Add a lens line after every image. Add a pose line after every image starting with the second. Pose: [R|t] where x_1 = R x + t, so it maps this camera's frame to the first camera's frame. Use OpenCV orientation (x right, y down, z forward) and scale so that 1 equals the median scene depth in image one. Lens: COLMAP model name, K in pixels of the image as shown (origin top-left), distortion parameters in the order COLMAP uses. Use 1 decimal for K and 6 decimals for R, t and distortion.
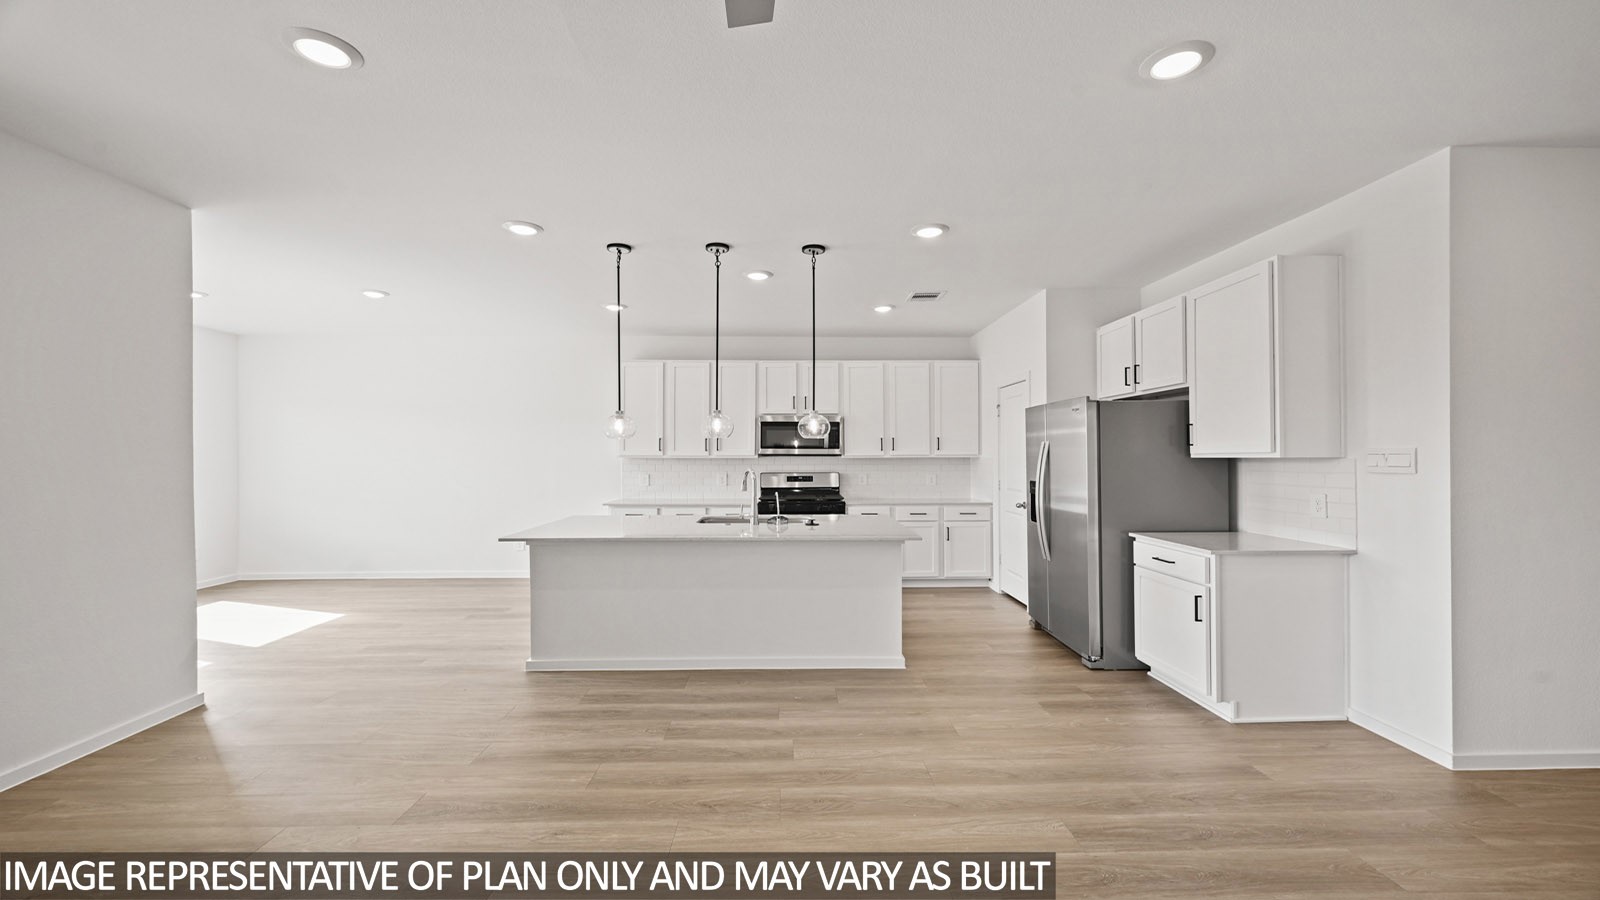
lens RADIAL K [[630.5, 0, 801.5], [0, 630.5, 455.9], [0, 0, 1]] dist [-0.000156, 0.000295]
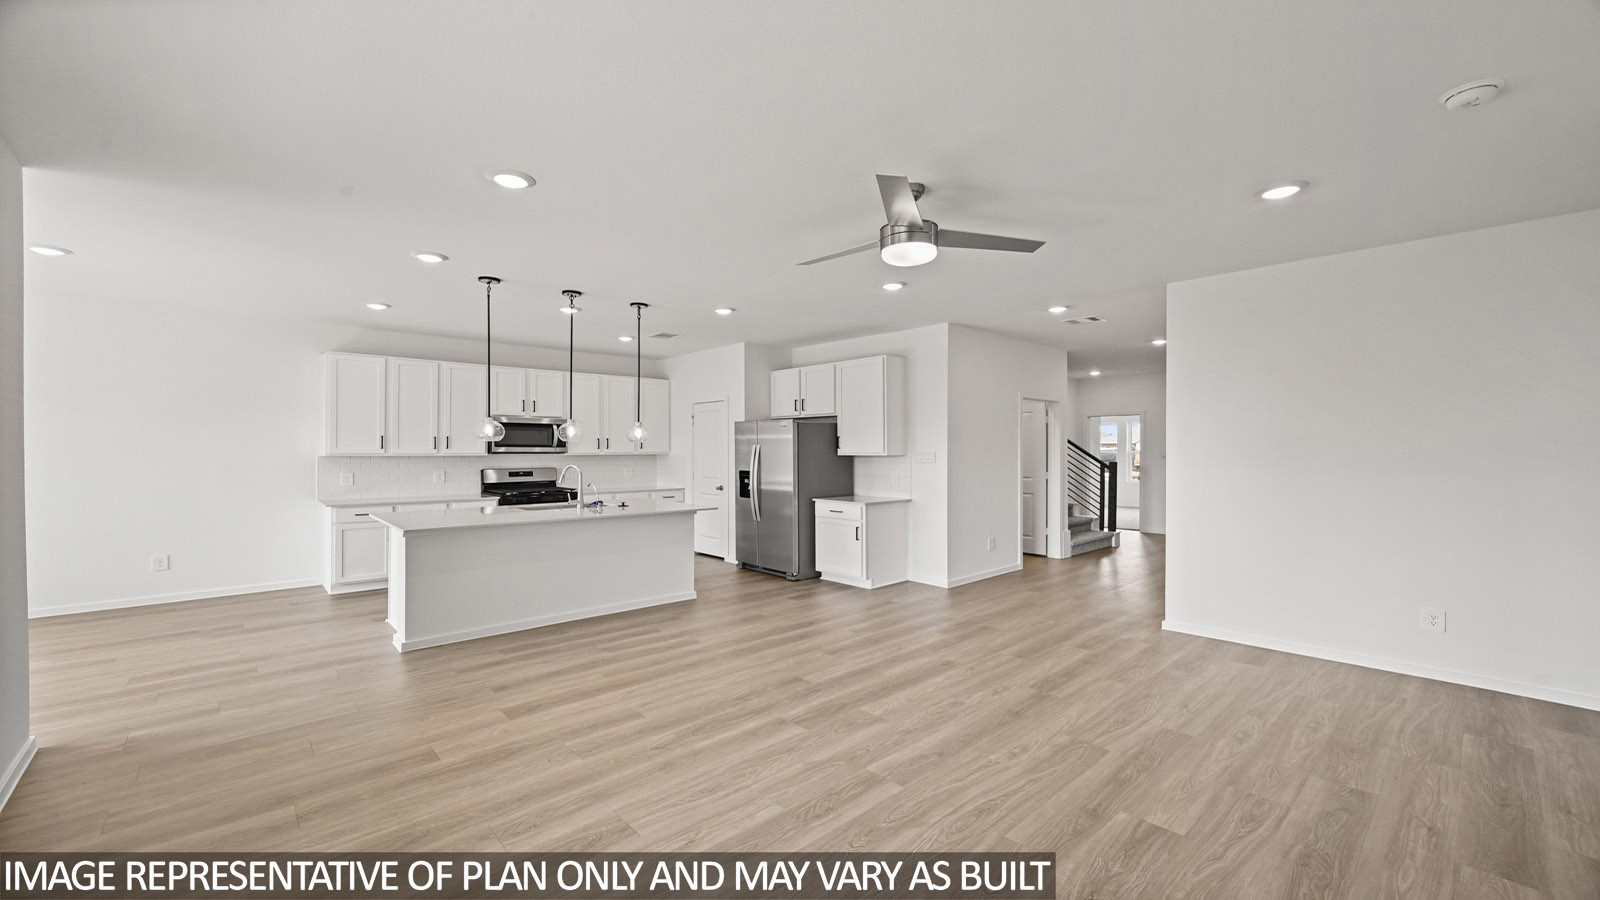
lens RADIAL K [[630.5, 0, 801.5], [0, 630.5, 455.9], [0, 0, 1]] dist [-0.000156, 0.000295]
pose [[0.752788, -0.004418, 0.658248, -0.631905], [-0.001576, 0.999963, 0.008514, -0.009998], [-0.658261, -0.007447, 0.752753, -0.278805]]
